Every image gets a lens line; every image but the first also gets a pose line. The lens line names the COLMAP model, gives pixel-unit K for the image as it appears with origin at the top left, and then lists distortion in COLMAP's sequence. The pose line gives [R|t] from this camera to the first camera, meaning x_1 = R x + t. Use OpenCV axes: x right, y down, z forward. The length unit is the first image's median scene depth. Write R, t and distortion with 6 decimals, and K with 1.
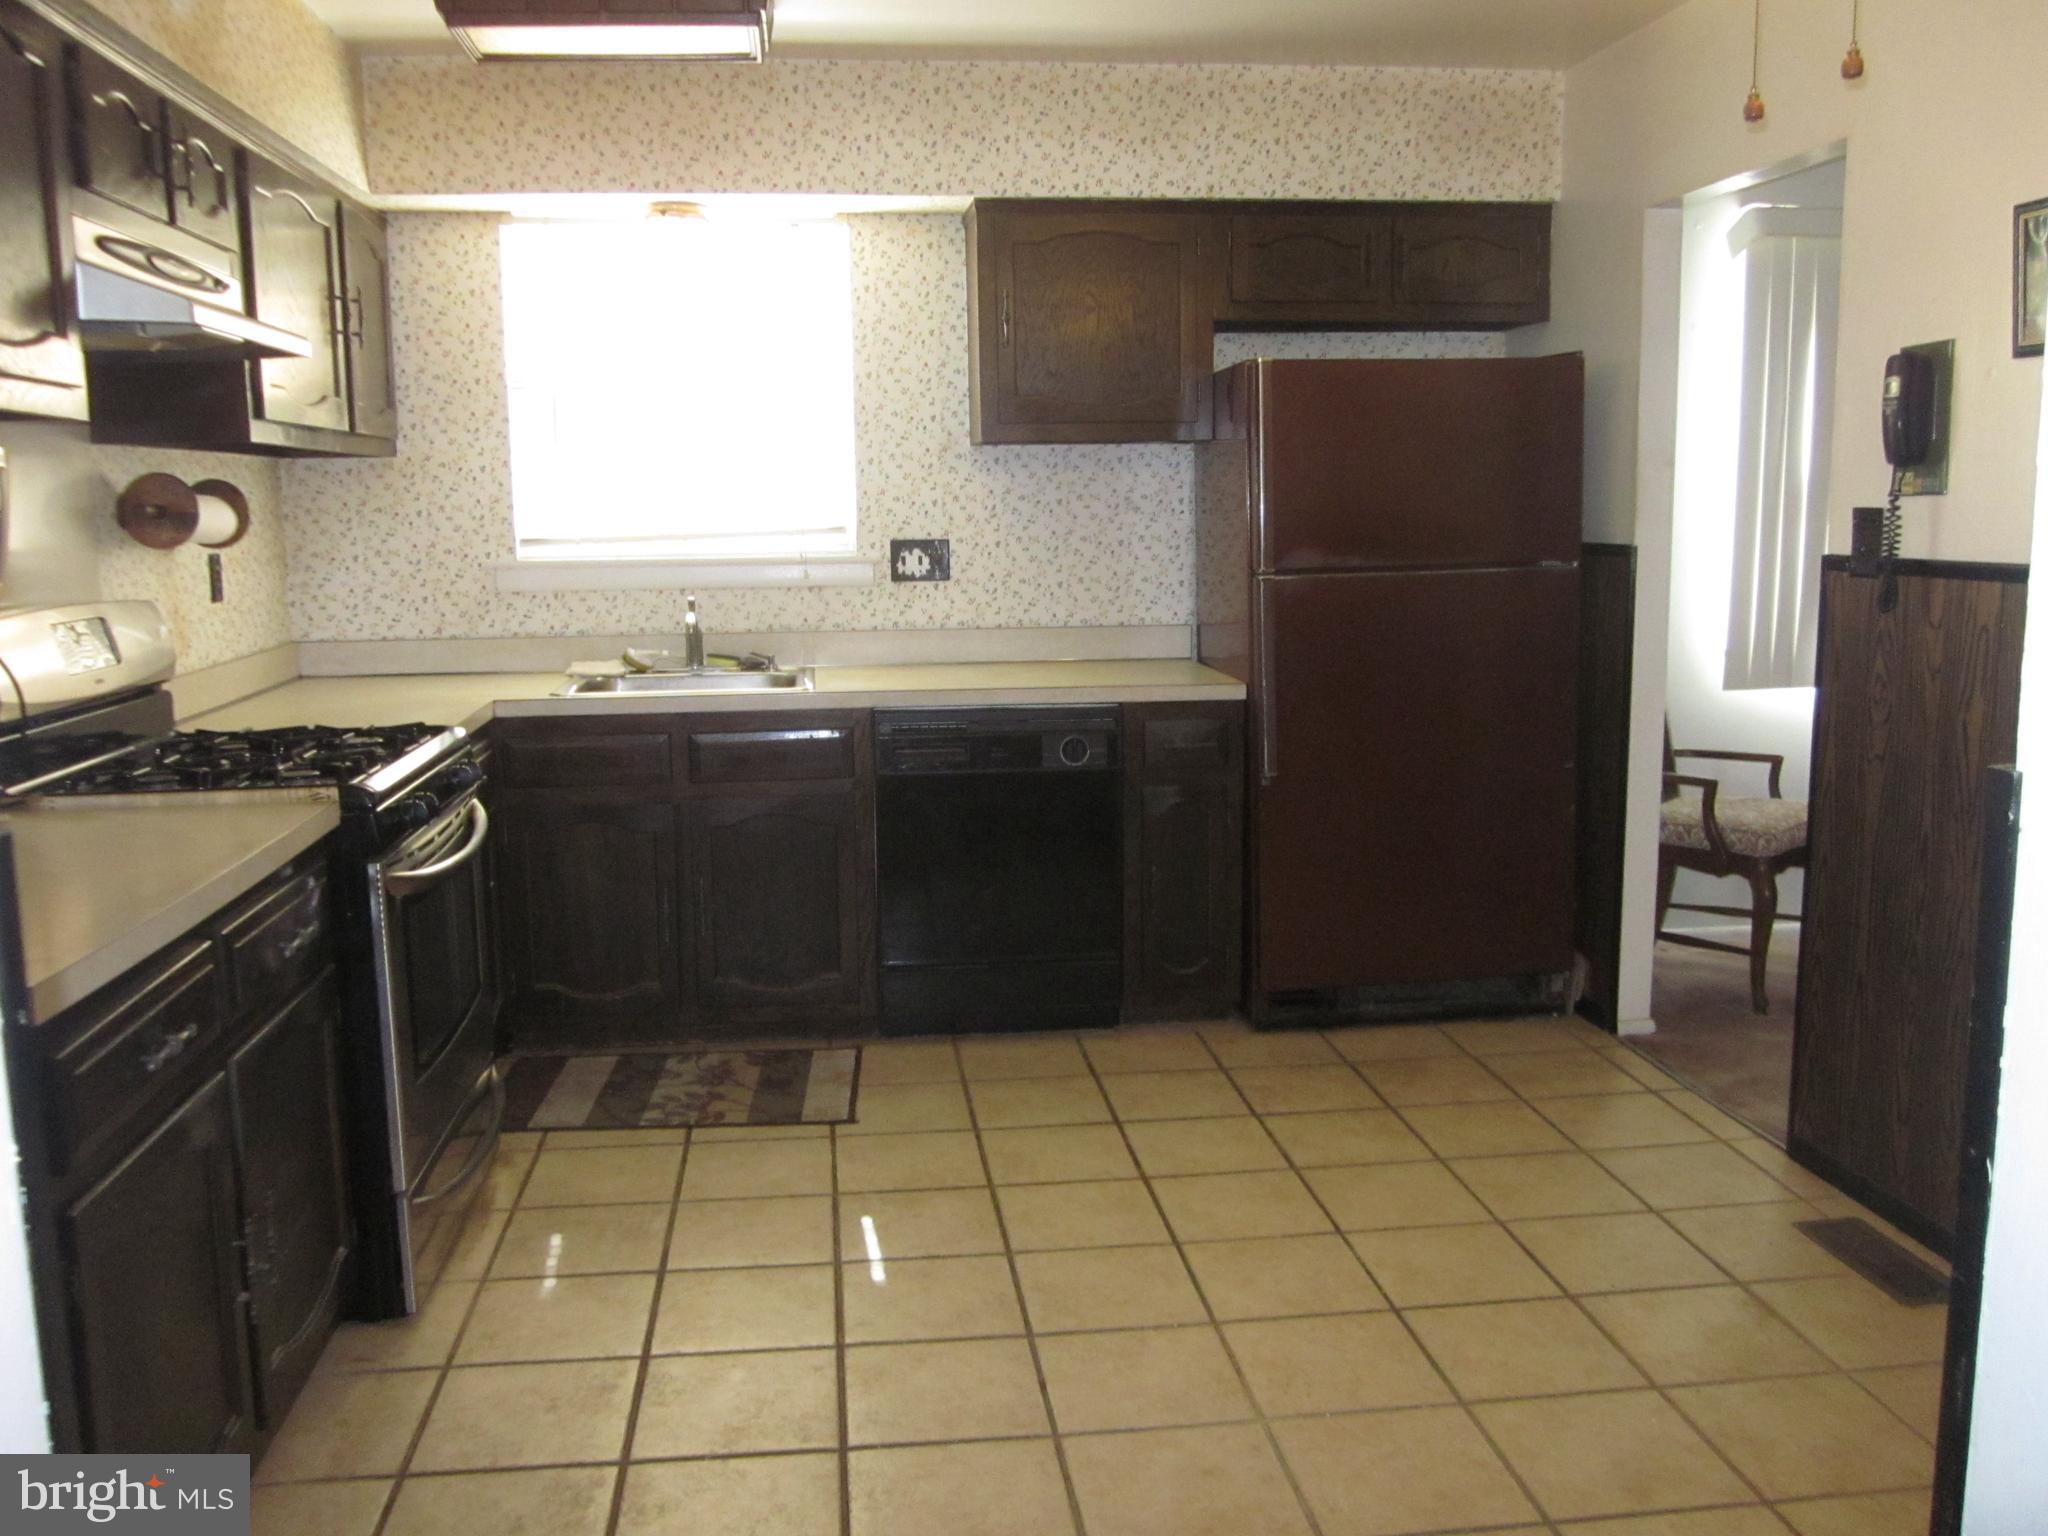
lens RADIAL K [[1700.5, 0, 1022.4], [0, 1700.5, 768.0], [0, 0, 1]] dist [-0.009540, -0.001161]
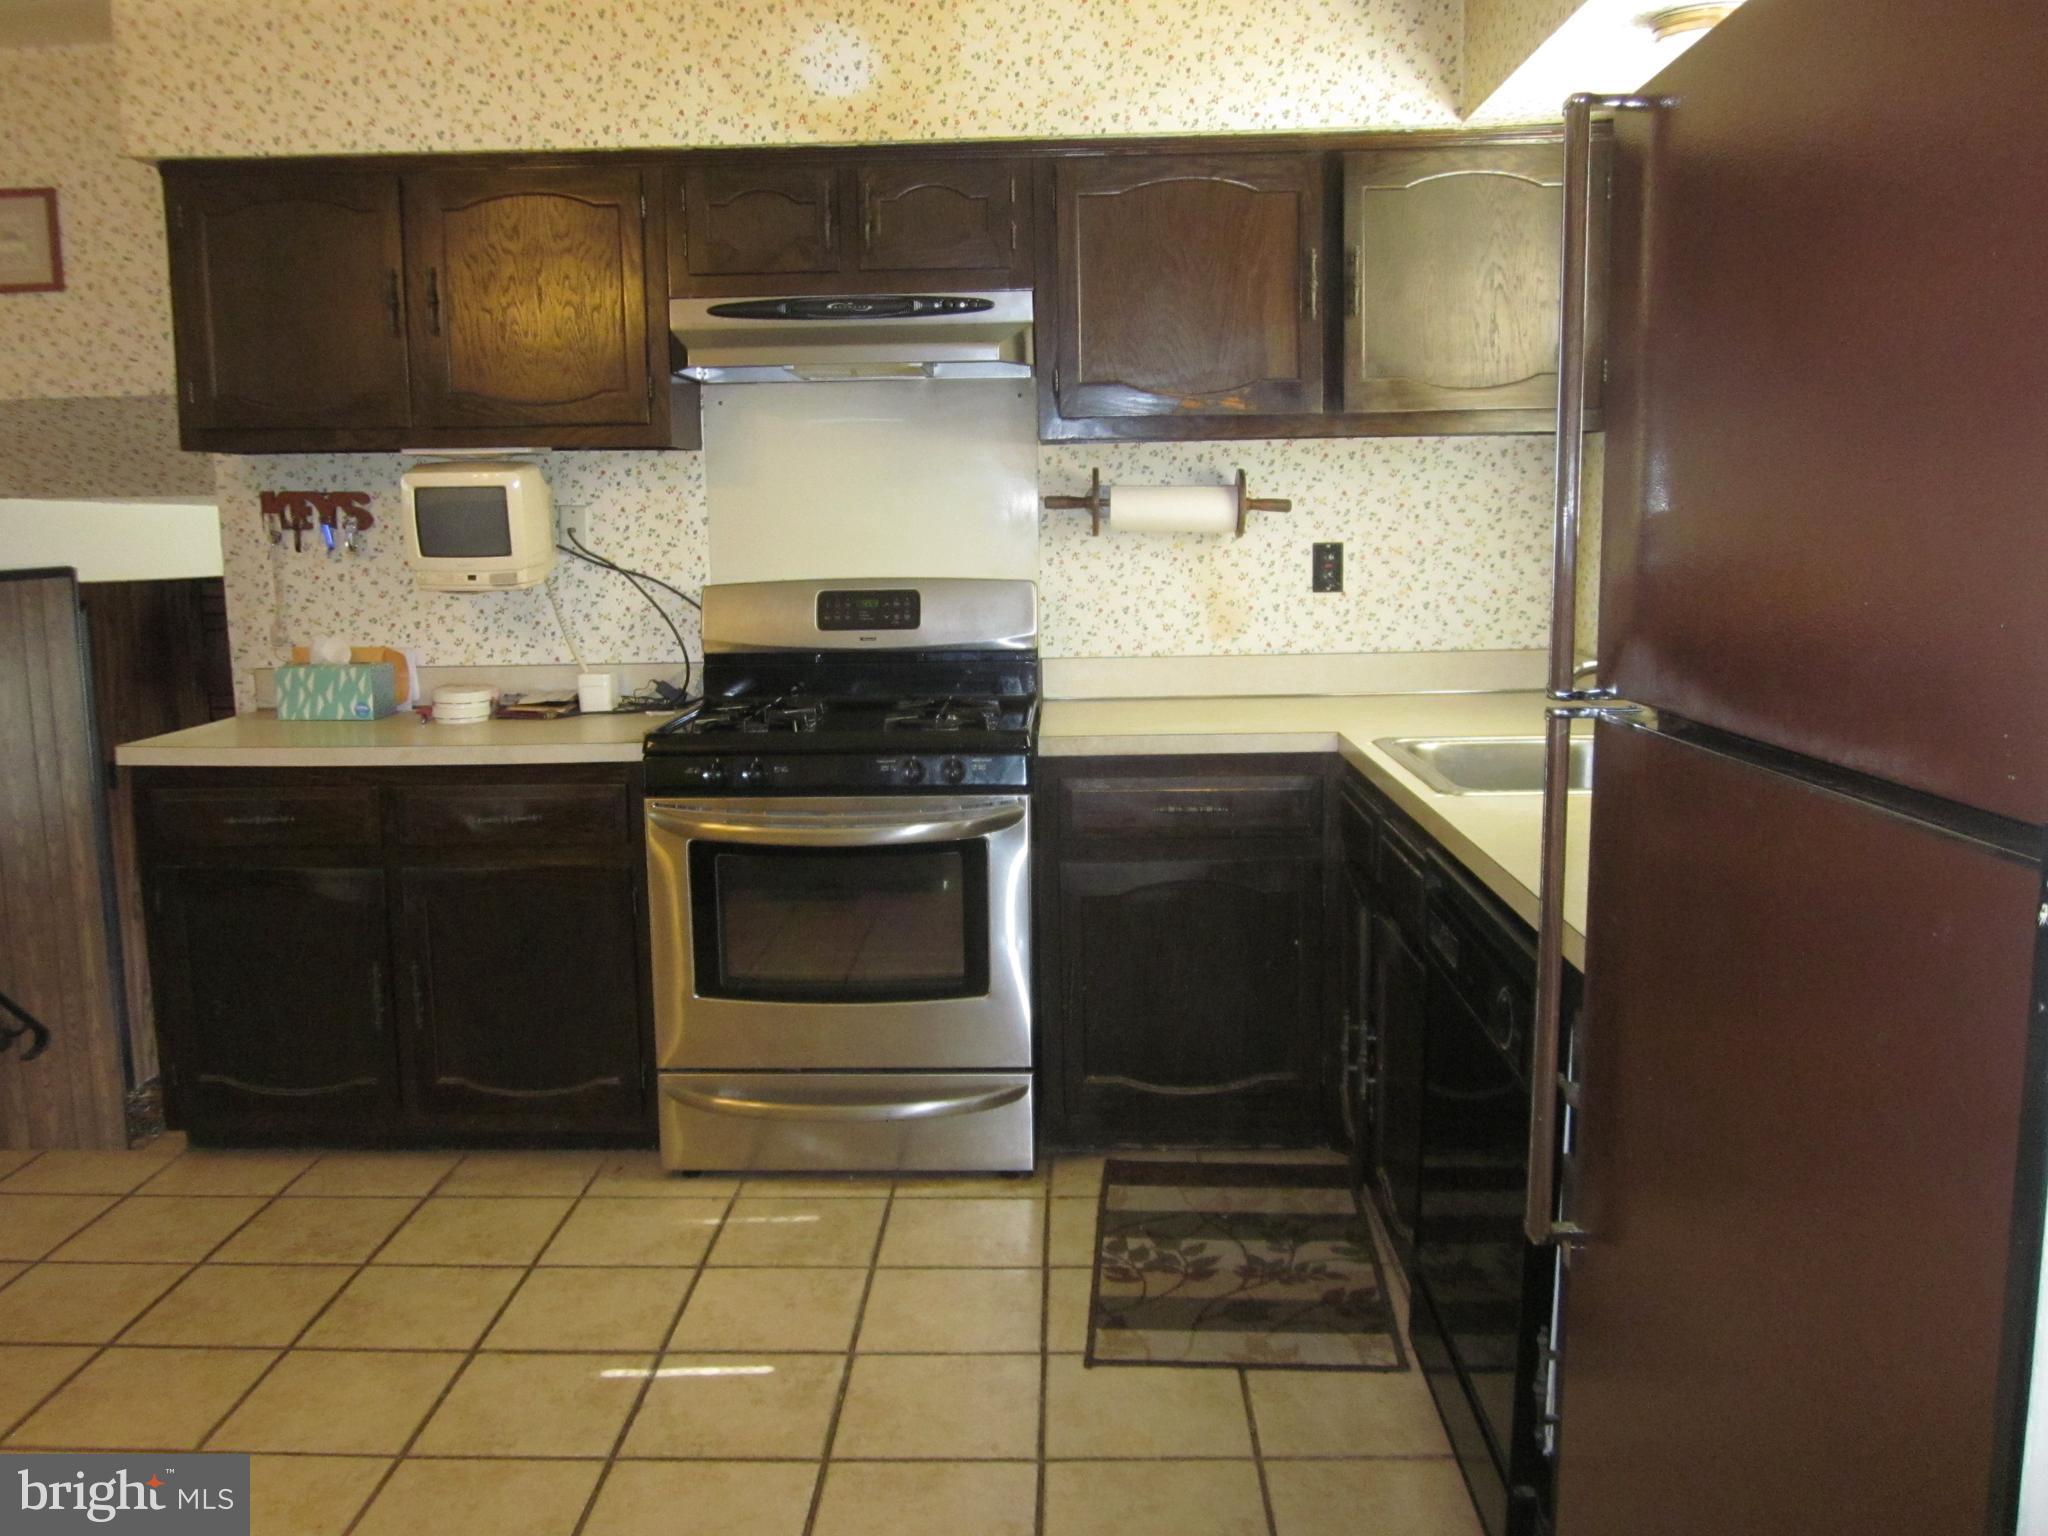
lens RADIAL K [[1700.5, 0, 1020.4], [0, 1700.5, 767.1], [0, 0, 1]] dist [-0.009540, -0.001161]
pose [[-0.152965, 0.168583, -0.973746, 0.558129], [-0.126996, 0.973819, 0.188546, -0.172724], [0.980038, 0.152503, -0.127551, 0.990181]]
